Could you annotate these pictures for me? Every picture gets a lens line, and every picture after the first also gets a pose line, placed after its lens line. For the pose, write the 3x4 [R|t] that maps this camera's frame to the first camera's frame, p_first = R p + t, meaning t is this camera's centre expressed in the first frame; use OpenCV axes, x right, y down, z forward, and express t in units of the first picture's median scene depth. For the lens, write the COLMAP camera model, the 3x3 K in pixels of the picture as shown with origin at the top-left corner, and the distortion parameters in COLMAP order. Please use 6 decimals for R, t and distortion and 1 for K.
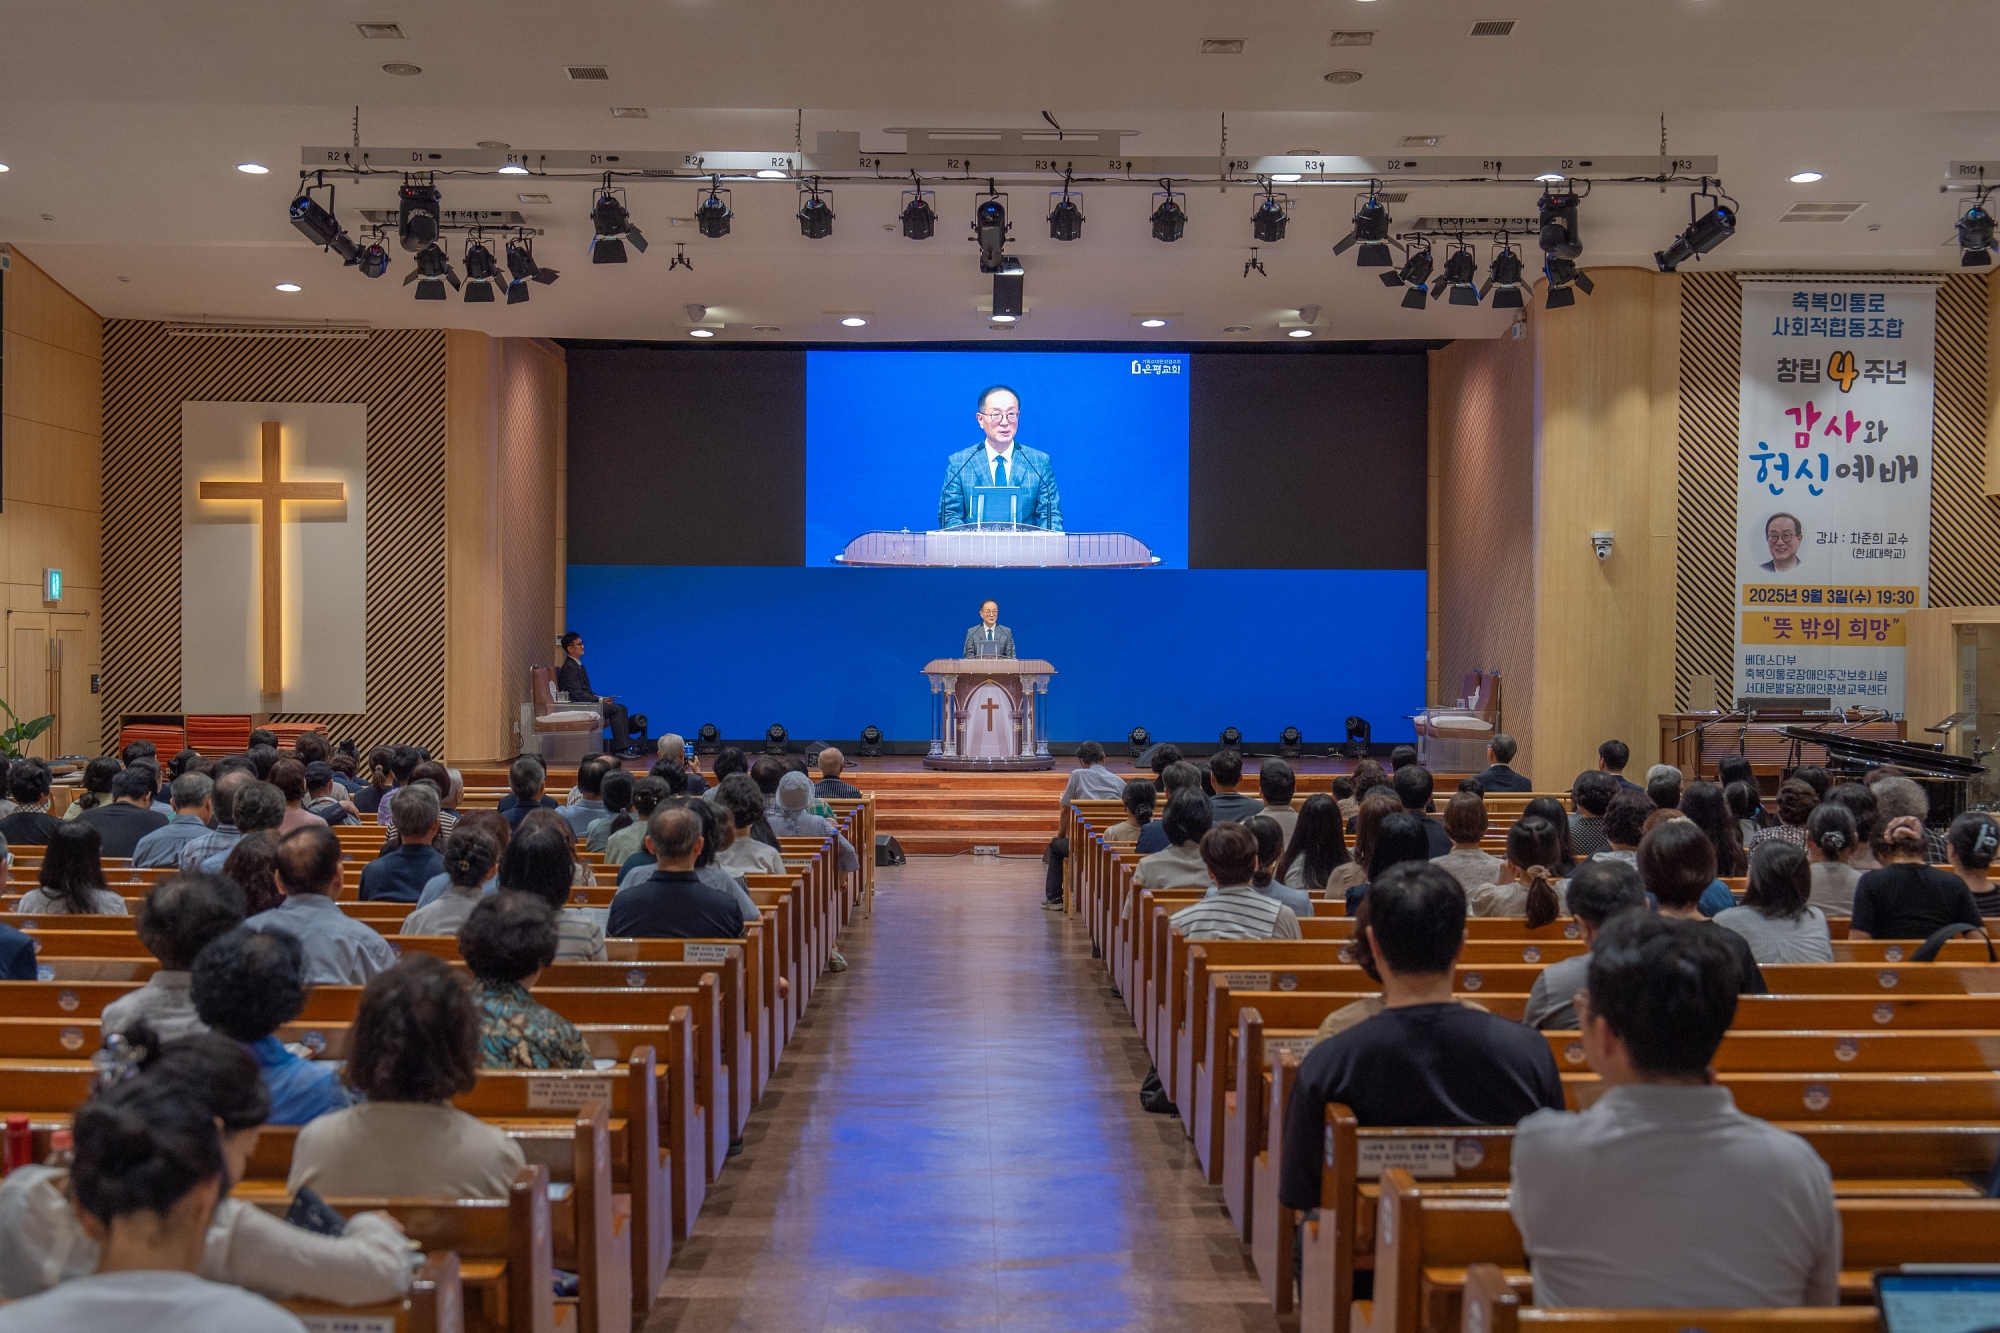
lens RADIAL K [[2658.3, 0, 996.7], [0, 2658.3, 686.2], [0, 0, 1]] dist [0.023794, 0.060579]
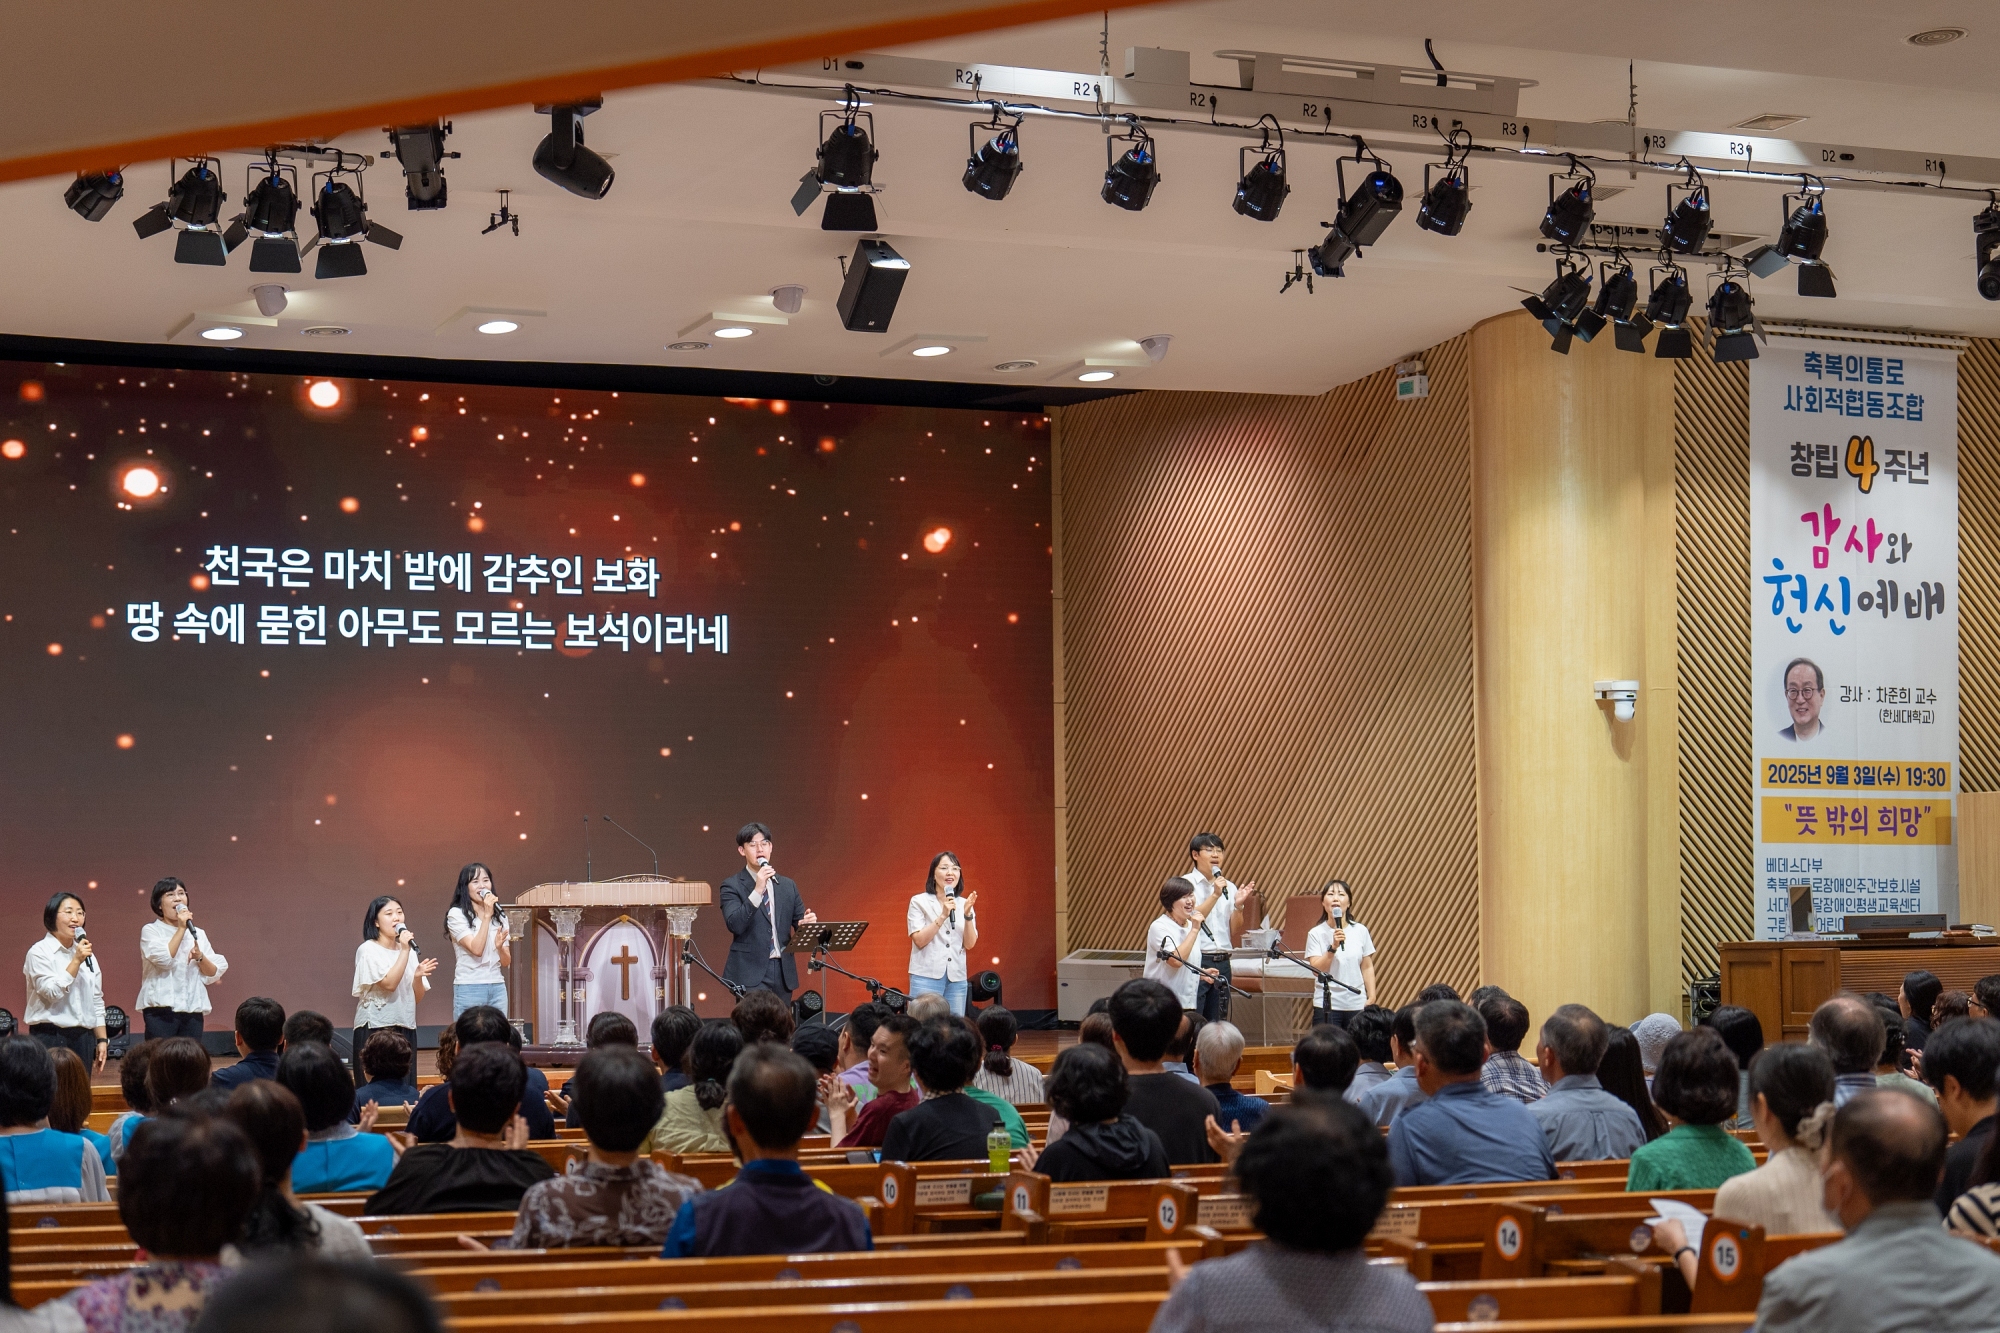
lens RADIAL K [[4496.3, 0, 1000.0], [0, 4496.3, 666.5], [0, 0, 1]] dist [-0.028411, 0.528463]
pose [[0.877486, 0.011384, 0.479468, -0.469477], [0.020825, 0.997871, -0.061805, 0.006925], [-0.479151, 0.064218, 0.875380, 0.051342]]
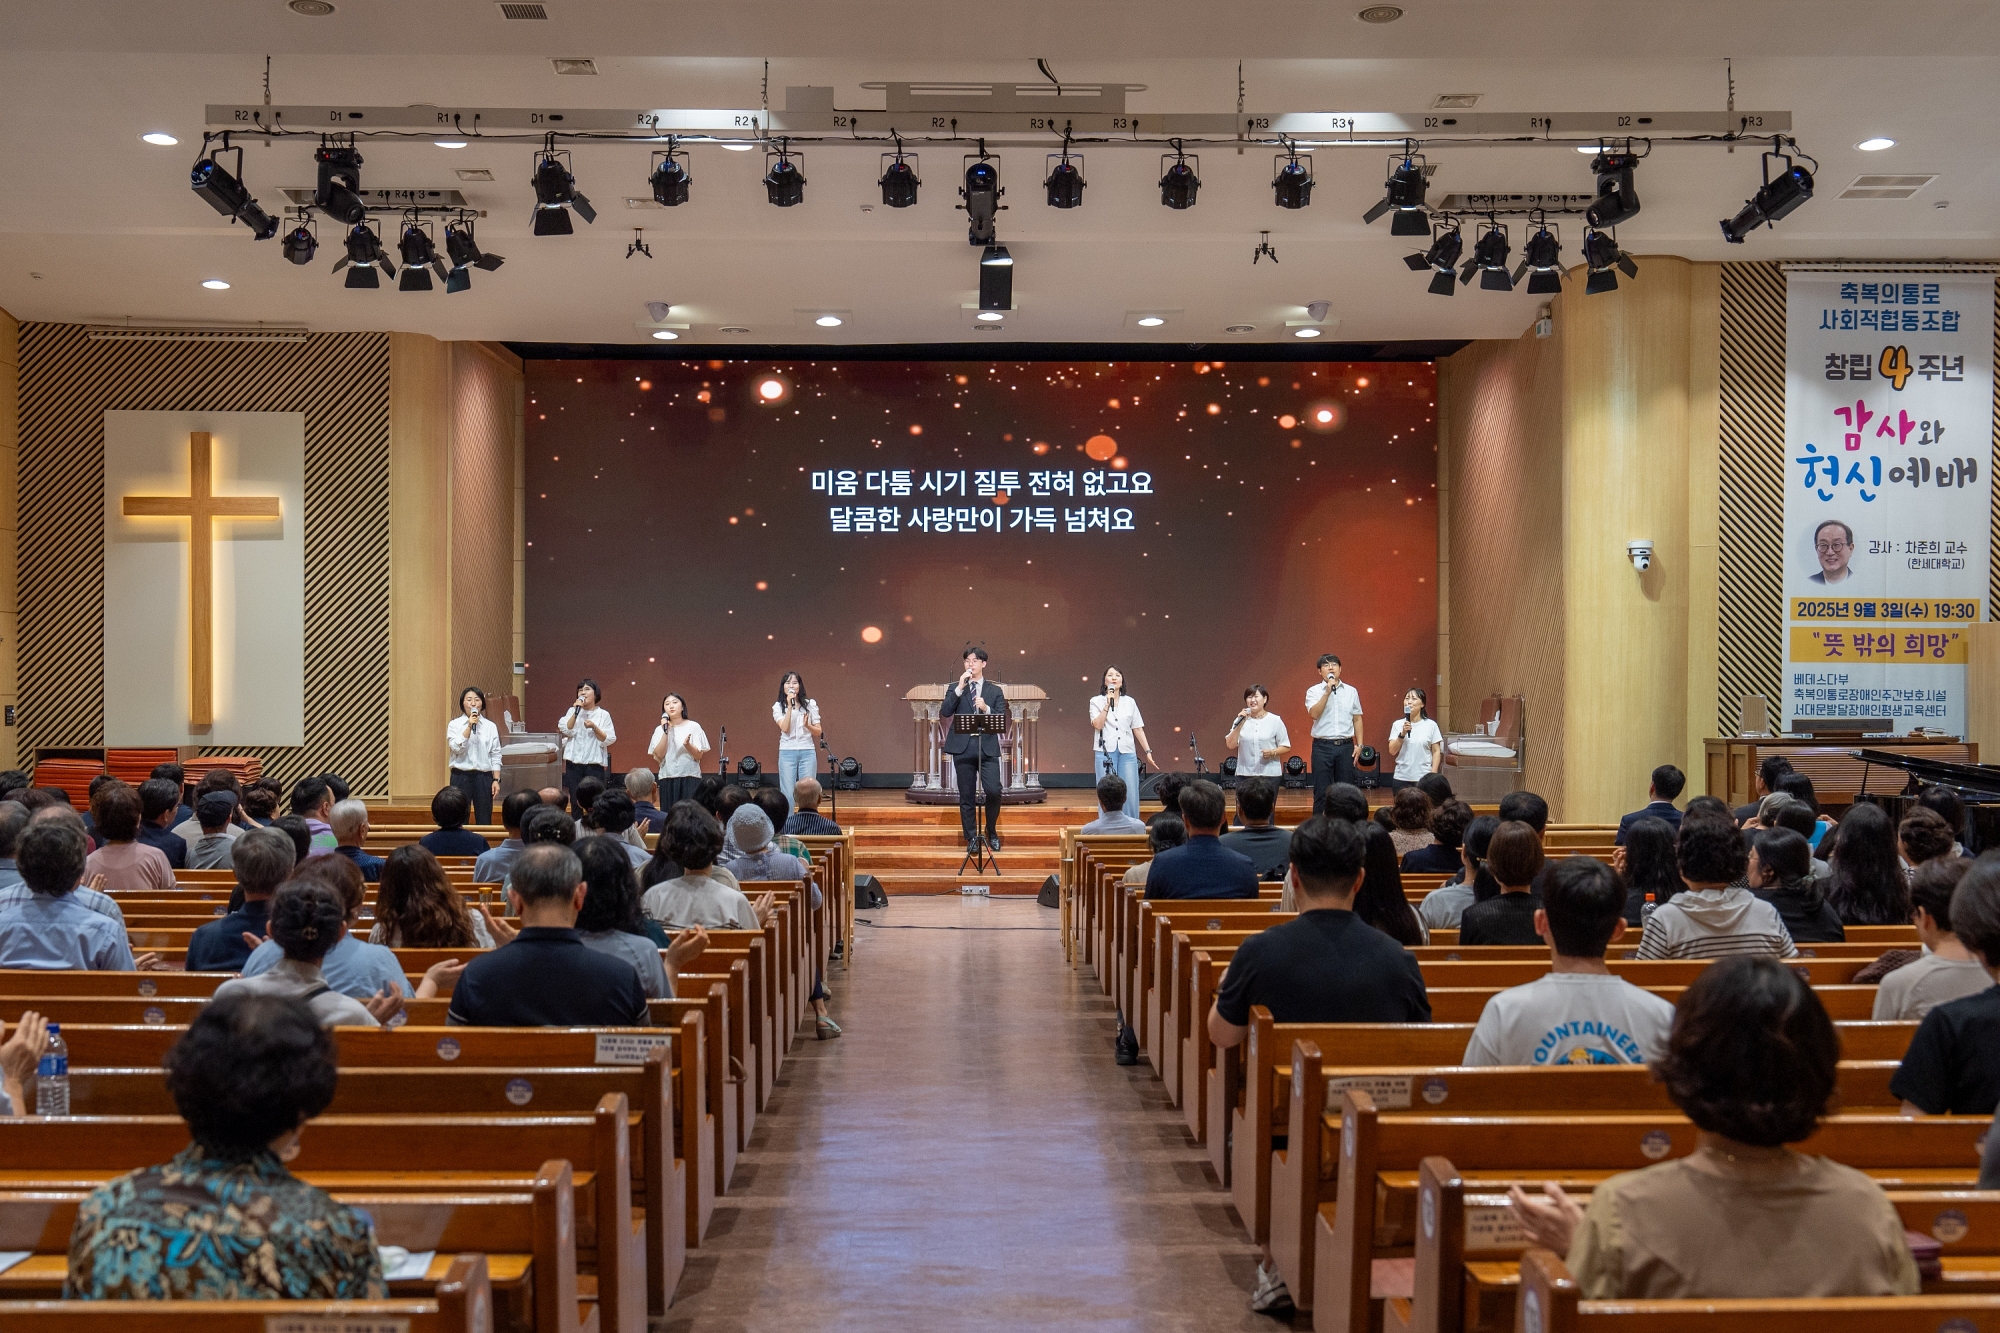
lens RADIAL K [[2593.4, 0, 1001.6], [0, 2593.4, 687.3], [0, 0, 1]] dist [0.019653, 0.040321]
pose [[0.999922, -0.005309, 0.011297, -0.004551], [0.005469, 0.999885, -0.014126, 0.004215], [-0.011220, 0.014187, 0.999836, 0.100202]]
